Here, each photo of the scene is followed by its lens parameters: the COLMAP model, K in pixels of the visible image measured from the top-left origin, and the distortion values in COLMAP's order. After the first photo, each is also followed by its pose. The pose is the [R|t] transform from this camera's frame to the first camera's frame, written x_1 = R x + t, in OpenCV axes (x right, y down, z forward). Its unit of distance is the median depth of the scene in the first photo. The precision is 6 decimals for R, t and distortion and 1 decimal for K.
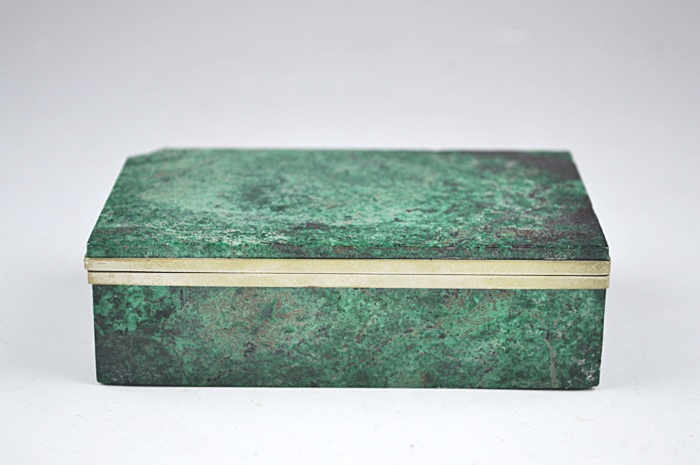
lens RADIAL K [[1589.1, 0, 346.4], [0, 1589.1, 232.1], [0, 0, 1]] dist [0.016701, 0.000000]
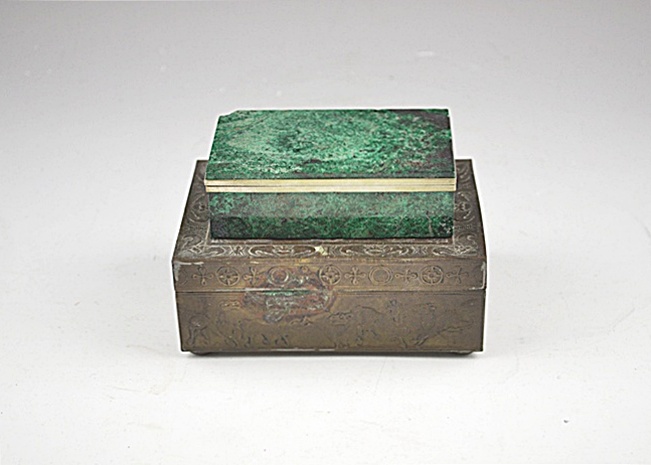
lens RADIAL K [[1363.2, 0, 330.0], [0, 1363.2, 232.9], [0, 0, 1]] dist [0.082285, 0.000000]
pose [[0.999611, -0.012653, -0.024844, 0.043313], [0.016171, 0.989014, 0.146937, -0.172048], [0.022712, -0.147282, 0.988834, -0.766821]]
